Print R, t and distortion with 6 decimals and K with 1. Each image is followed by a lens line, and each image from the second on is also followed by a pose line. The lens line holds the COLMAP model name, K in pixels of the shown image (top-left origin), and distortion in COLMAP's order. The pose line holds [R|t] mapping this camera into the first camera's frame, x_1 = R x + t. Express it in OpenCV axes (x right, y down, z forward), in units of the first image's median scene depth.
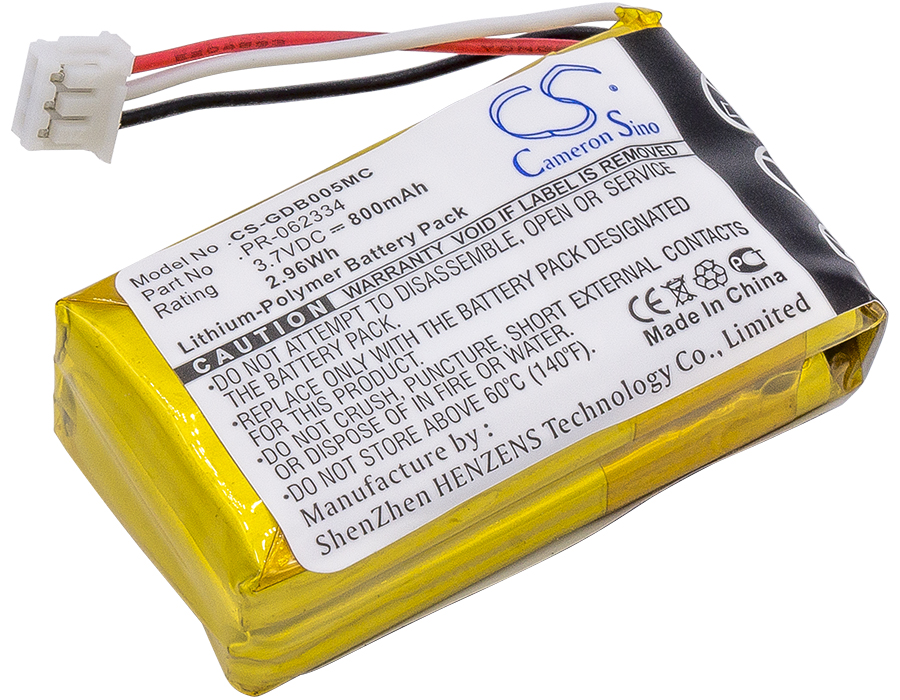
lens RADIAL K [[5082.7, 0, 450.0], [0, 5082.7, 350.0], [0, 0, 1]] dist [0.248316, -5.577139]
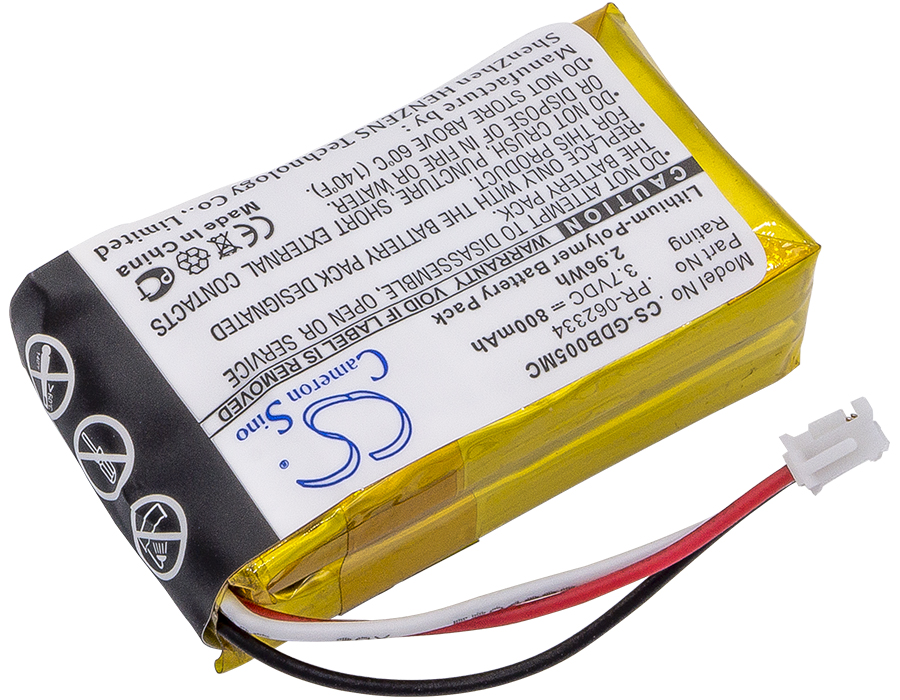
lens RADIAL K [[5082.7, 0, 450.0], [0, 5082.7, 350.0], [0, 0, 1]] dist [0.248316, -5.577139]
pose [[-0.993768, -0.040451, -0.103871, 0.105998], [-0.080014, -0.389918, 0.917367, -0.969981], [-0.077610, 0.919961, 0.384251, 0.622429]]
